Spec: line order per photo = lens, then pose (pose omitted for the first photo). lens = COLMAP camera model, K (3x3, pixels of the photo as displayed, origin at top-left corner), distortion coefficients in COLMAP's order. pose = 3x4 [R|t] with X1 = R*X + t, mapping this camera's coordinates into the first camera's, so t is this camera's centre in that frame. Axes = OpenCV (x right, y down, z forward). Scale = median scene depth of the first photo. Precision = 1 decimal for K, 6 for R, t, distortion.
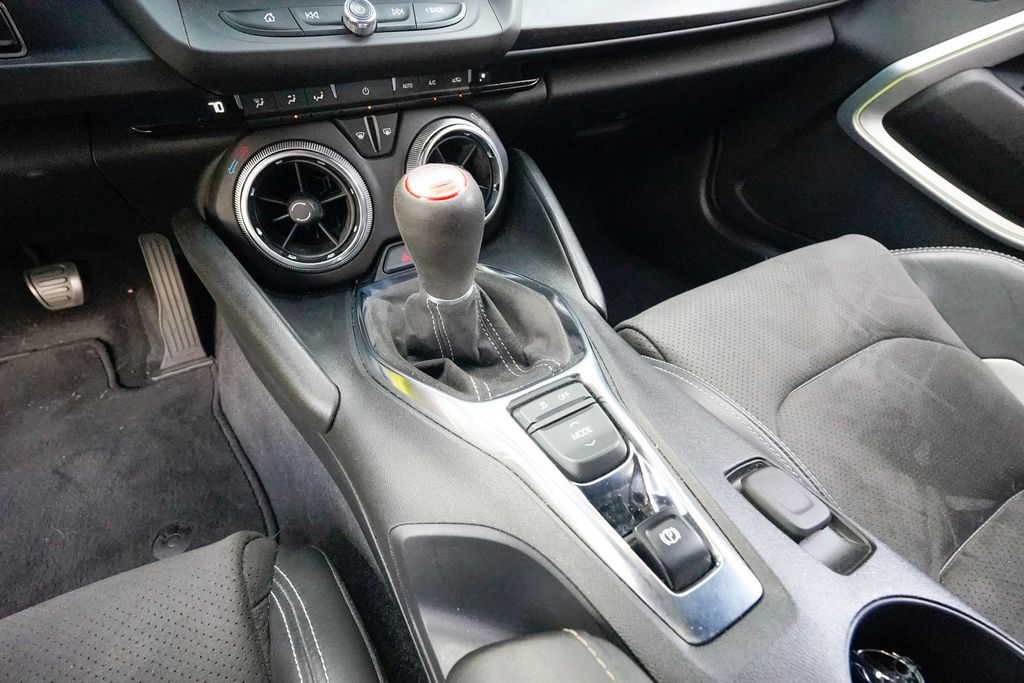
lens RADIAL K [[470.0, 0, 506.7], [0, 470.0, 342.4], [0, 0, 1]] dist [-0.018107, 0.009131]
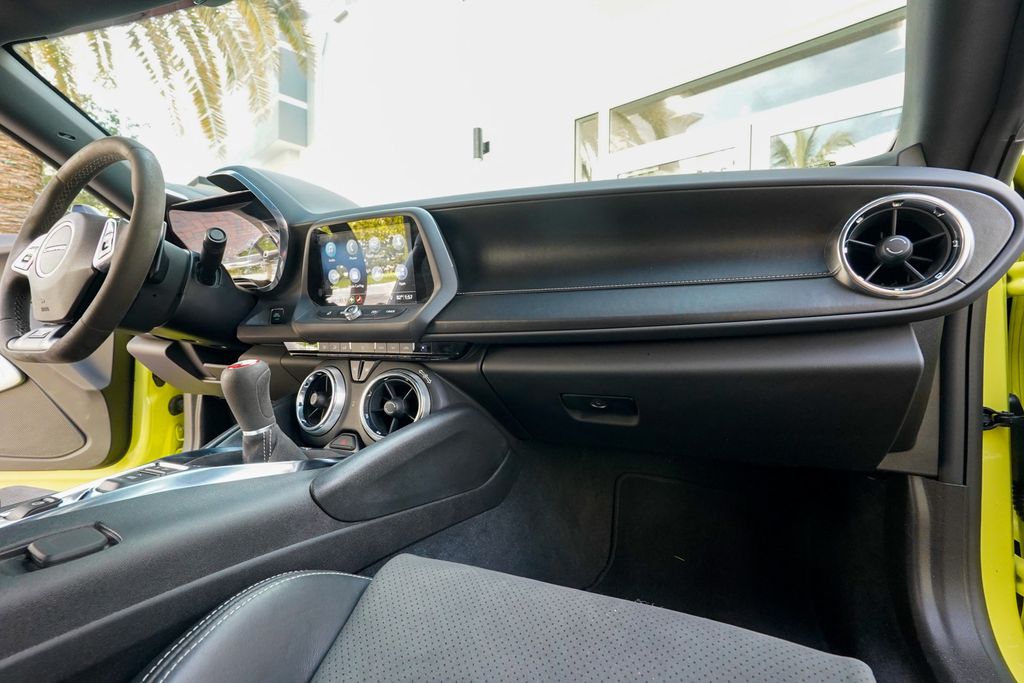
lens RADIAL K [[470.0, 0, 508.5], [0, 470.0, 343.8], [0, 0, 1]] dist [-0.018107, 0.009131]
pose [[0.577753, 0.024004, -0.815859, 1.477947], [-0.515544, 0.785667, -0.341968, -0.207003], [0.632785, 0.618184, 0.466296, 0.474784]]
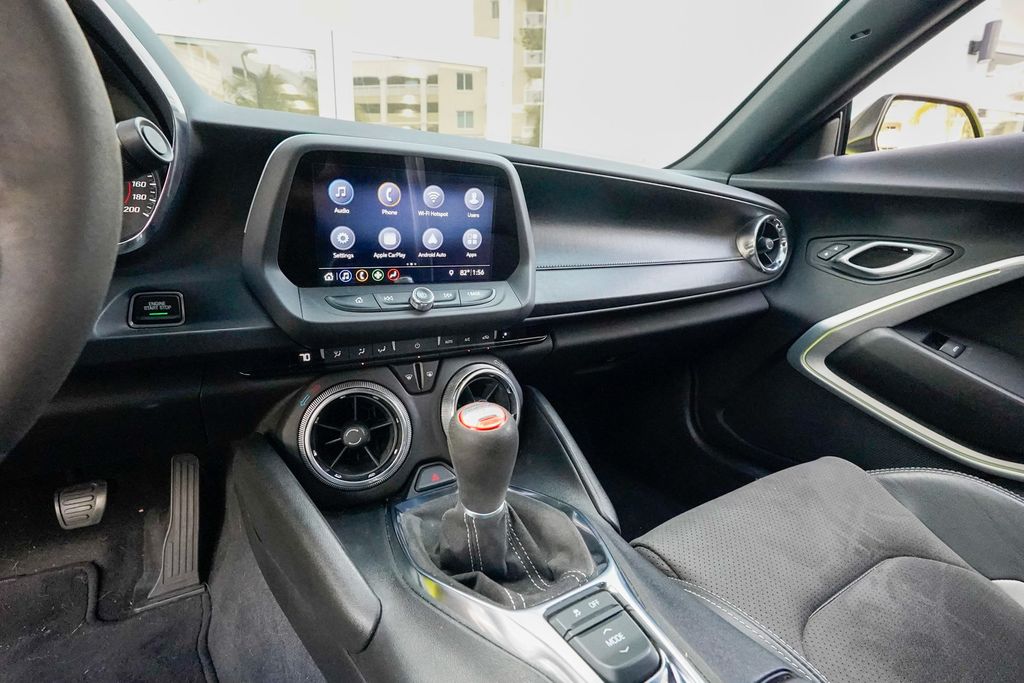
lens RADIAL K [[470.0, 0, 507.1], [0, 470.0, 341.8], [0, 0, 1]] dist [-0.018107, 0.009131]
pose [[0.999873, 0.006252, 0.014639, -0.068353], [0.001017, 0.892671, -0.450707, 0.039753], [-0.015886, 0.450665, 0.892552, -0.167047]]
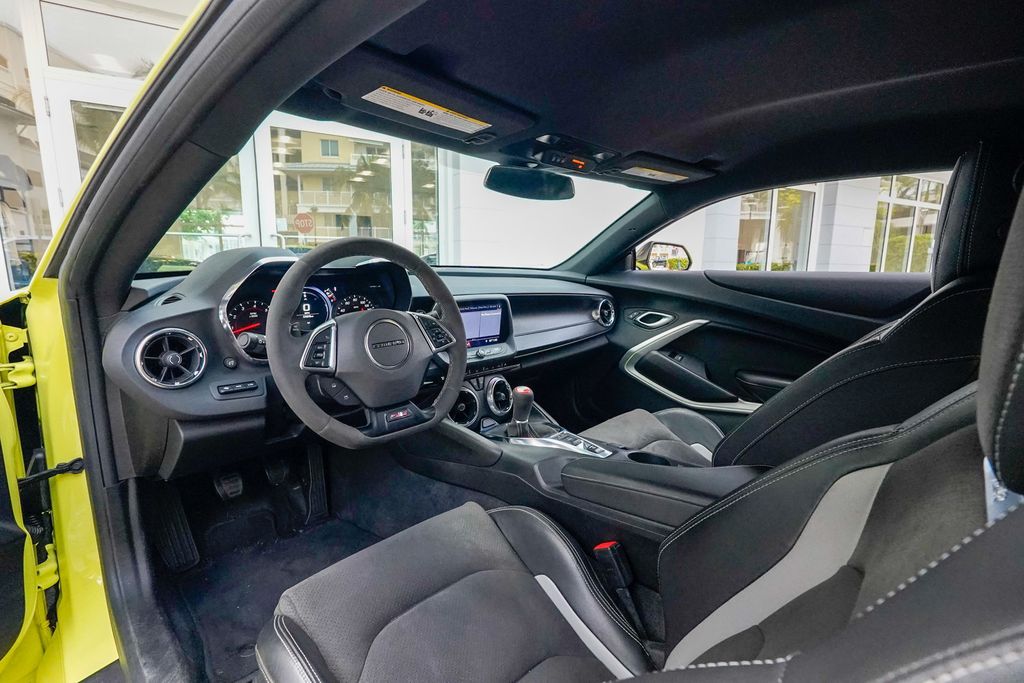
lens RADIAL K [[470.0, 0, 506.8], [0, 470.0, 345.0], [0, 0, 1]] dist [-0.018107, 0.009131]
pose [[0.961465, -0.049453, 0.270444, -0.943015], [0.176910, 0.864264, -0.470903, 0.850700], [-0.210448, 0.500601, 0.839708, -1.816461]]
